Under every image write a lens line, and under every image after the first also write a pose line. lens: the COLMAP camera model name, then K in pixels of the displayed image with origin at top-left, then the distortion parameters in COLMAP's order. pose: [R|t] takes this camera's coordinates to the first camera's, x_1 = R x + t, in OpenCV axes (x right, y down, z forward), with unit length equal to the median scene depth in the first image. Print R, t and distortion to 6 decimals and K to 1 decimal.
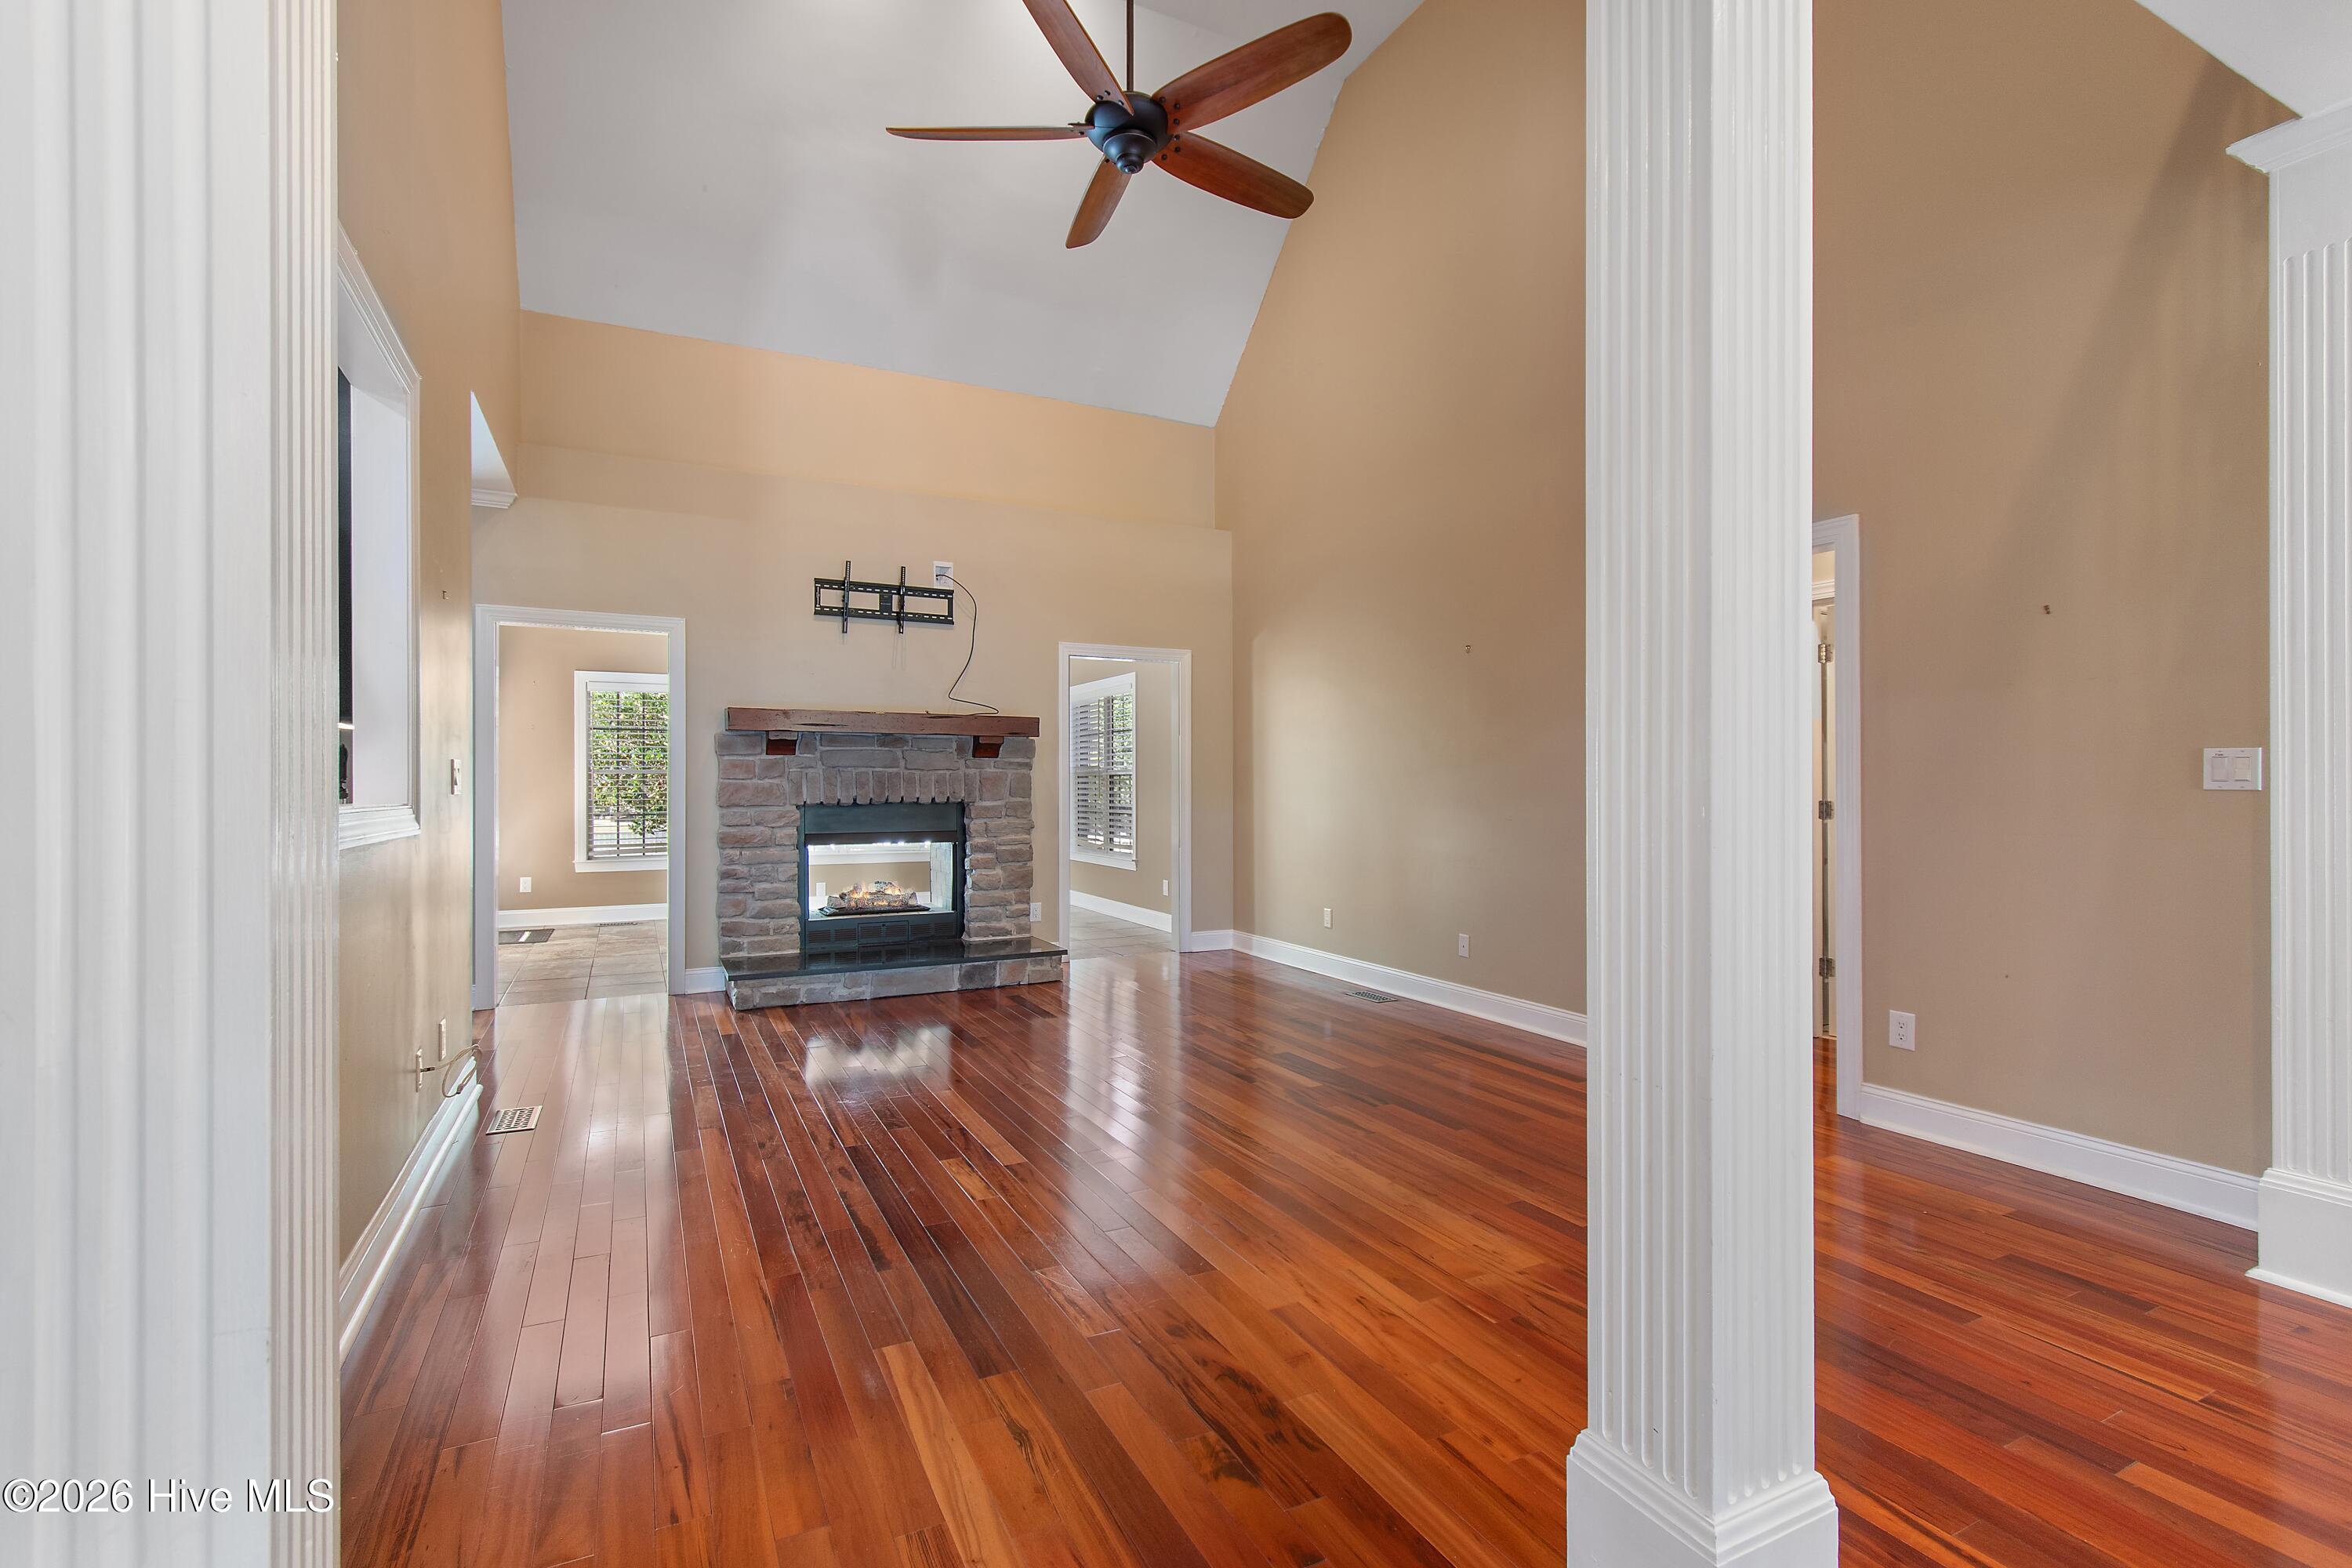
lens RADIAL K [[1056.4, 0, 1173.9], [0, 1056.4, 791.7], [0, 0, 1]] dist [0.000018, -0.000309]
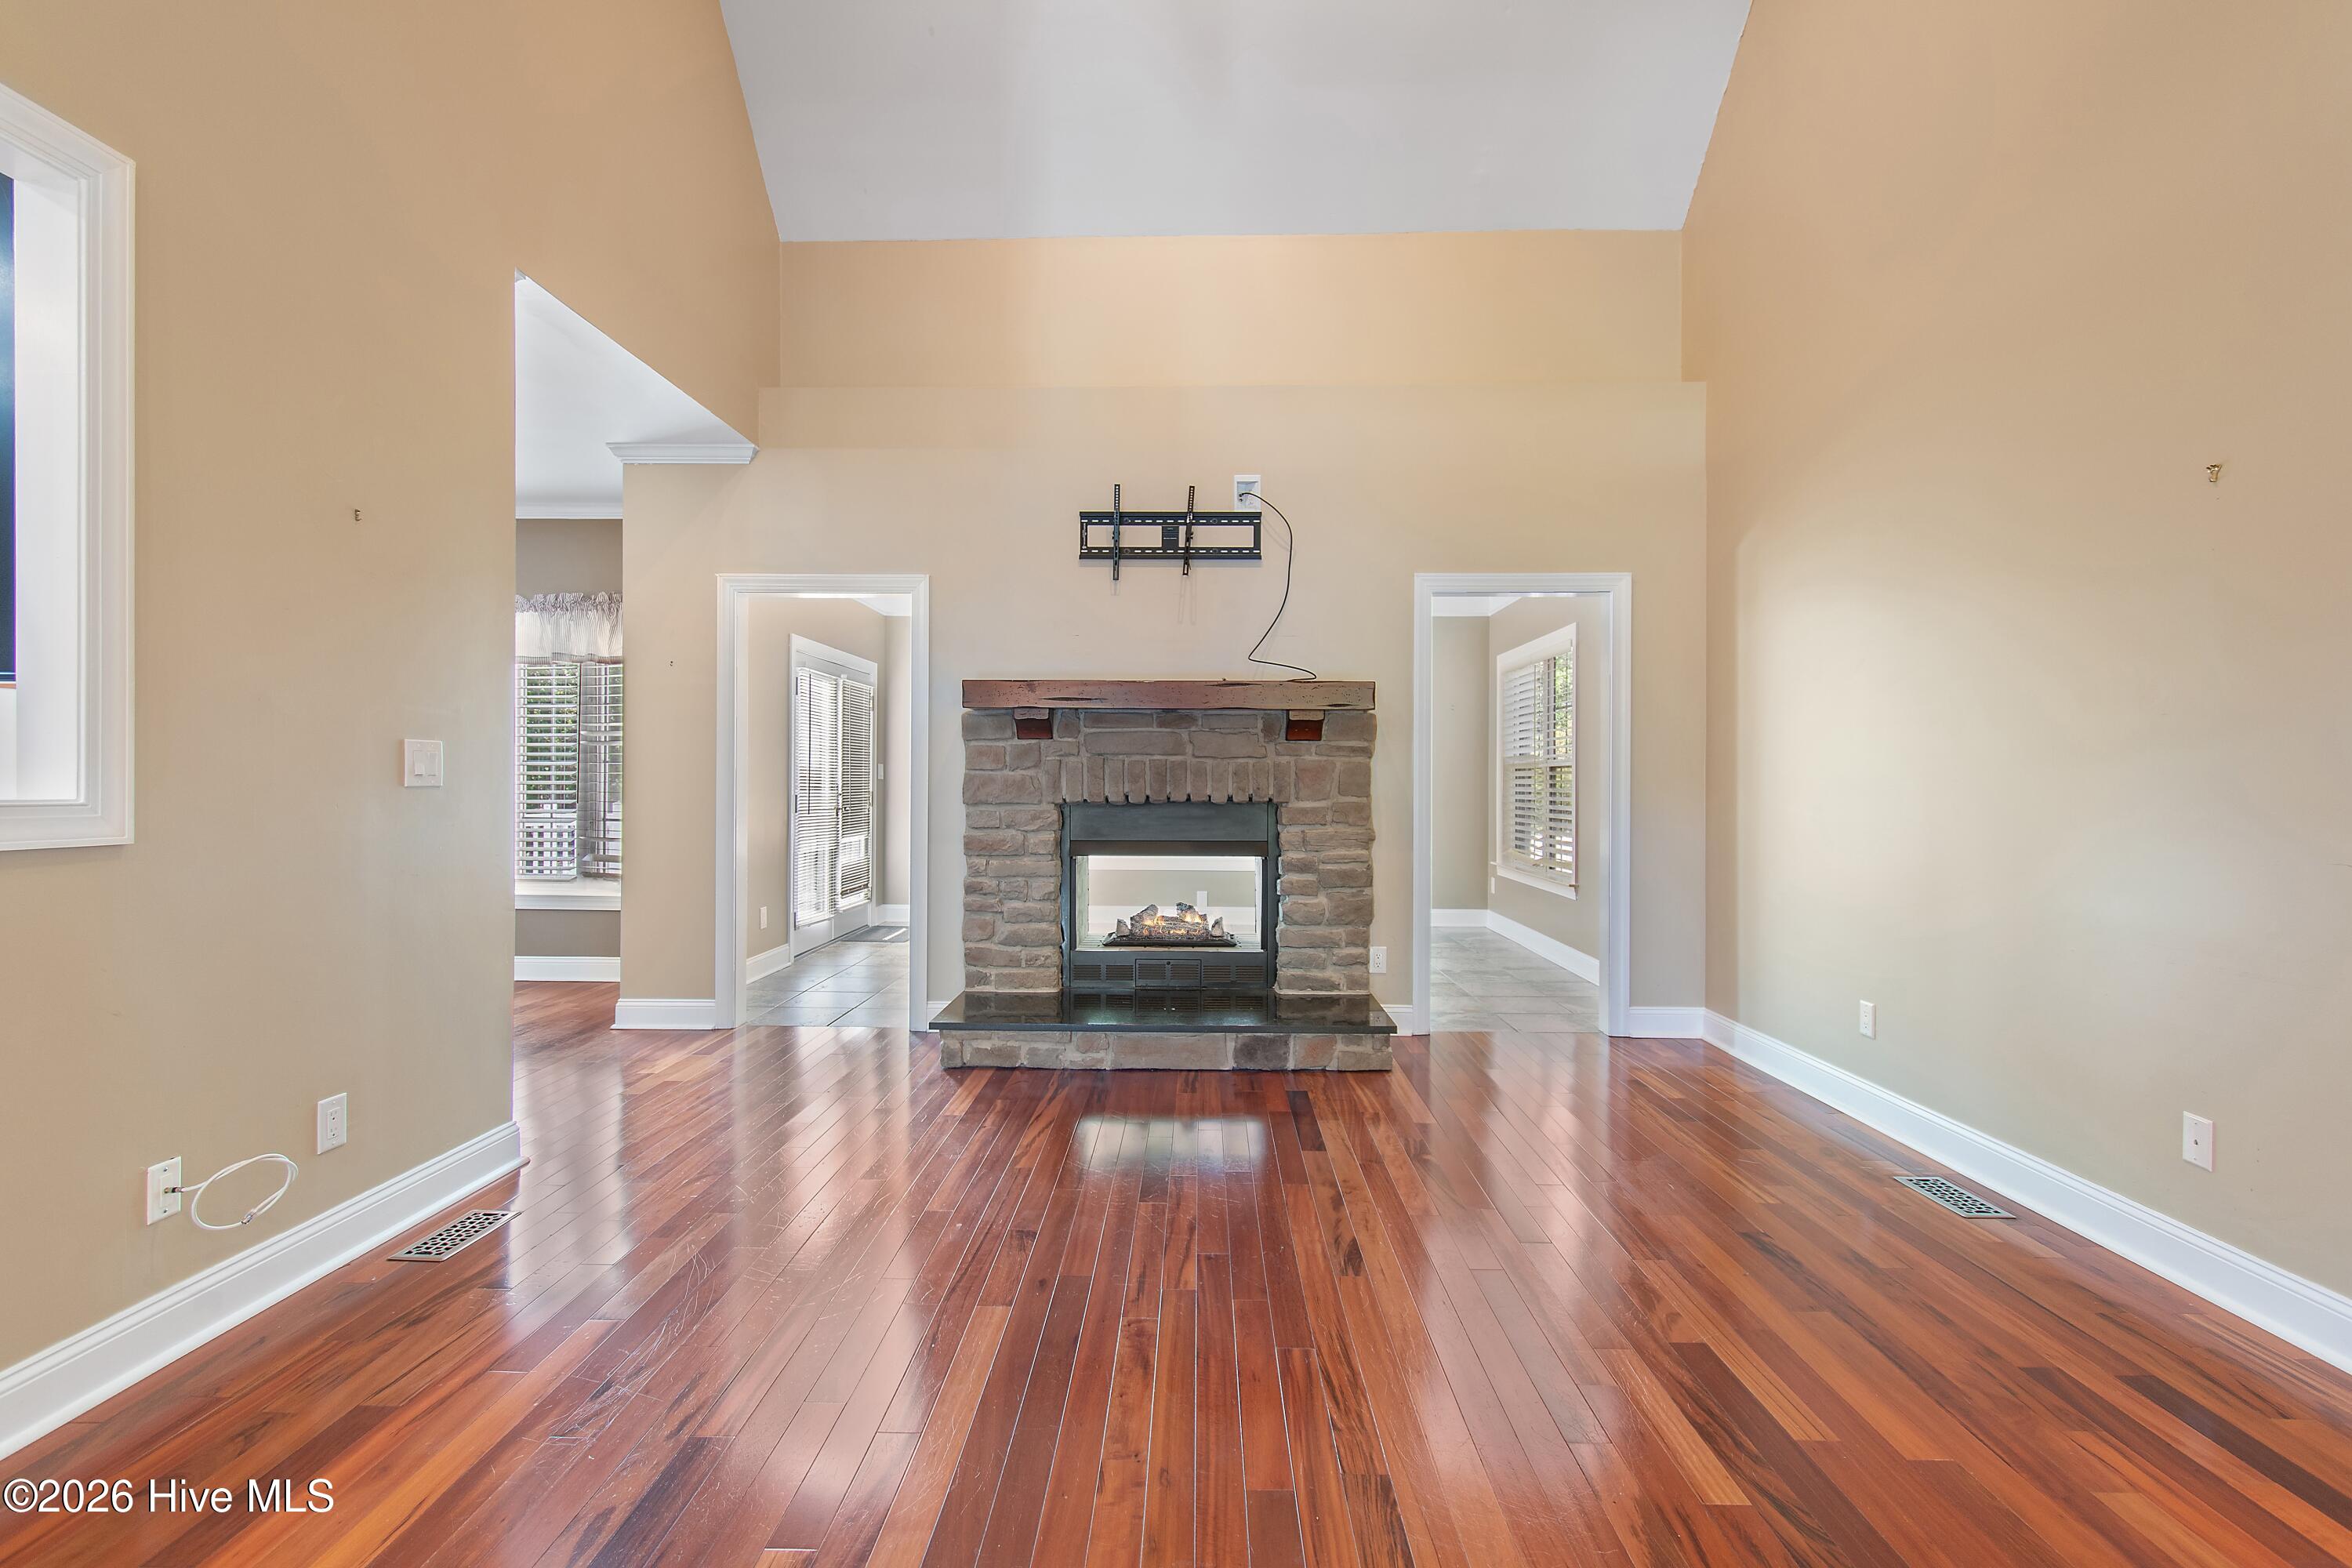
lens RADIAL K [[1053.8, 0, 1179.6], [0, 1053.8, 778.4], [0, 0, 1]] dist [0.002674, -0.000178]
pose [[0.881746, 0.002928, -0.471715, 0.088726], [-0.007445, 0.999943, -0.007710, -0.000352], [0.471665, 0.010310, 0.881717, 0.338685]]
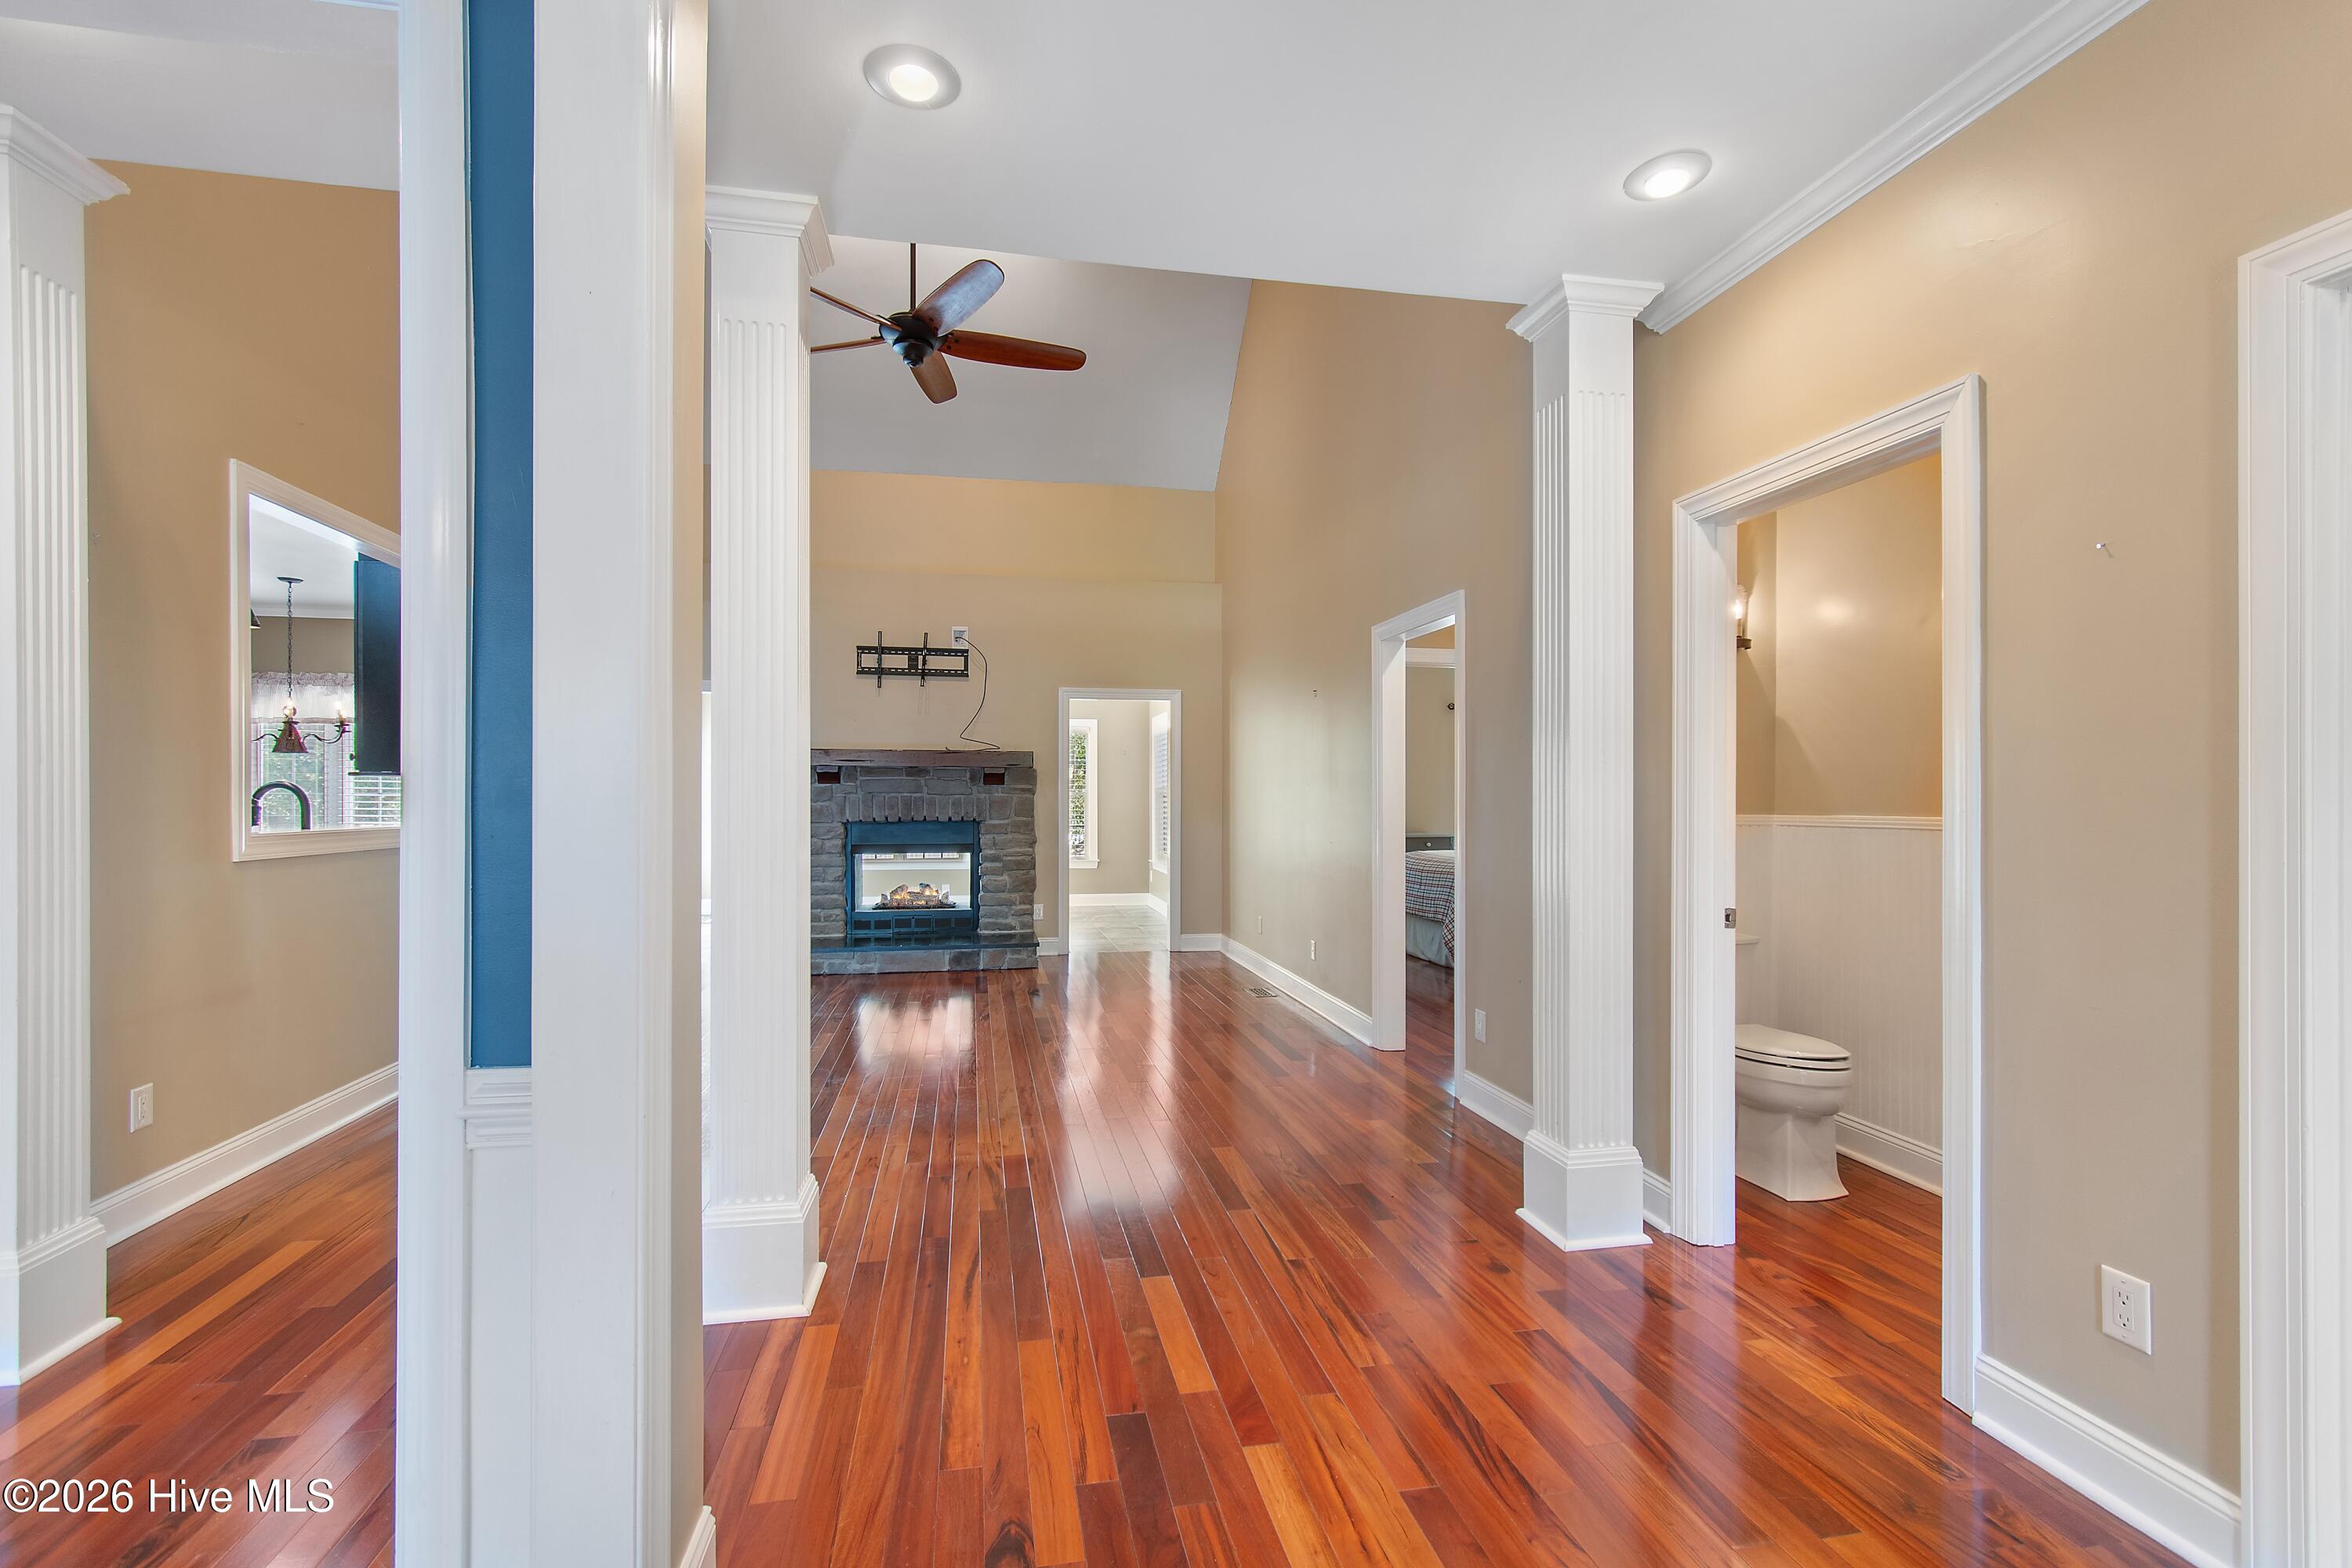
lens RADIAL K [[1066.6, 0, 1179.3], [0, 1066.6, 801.2], [0, 0, 1]] dist [0.002781, 0.000258]
pose [[0.960980, 0.003887, -0.276592, 0.383324], [-0.004217, 0.999991, -0.000599, -0.013414], [0.276587, 0.001742, 0.960987, -0.134696]]
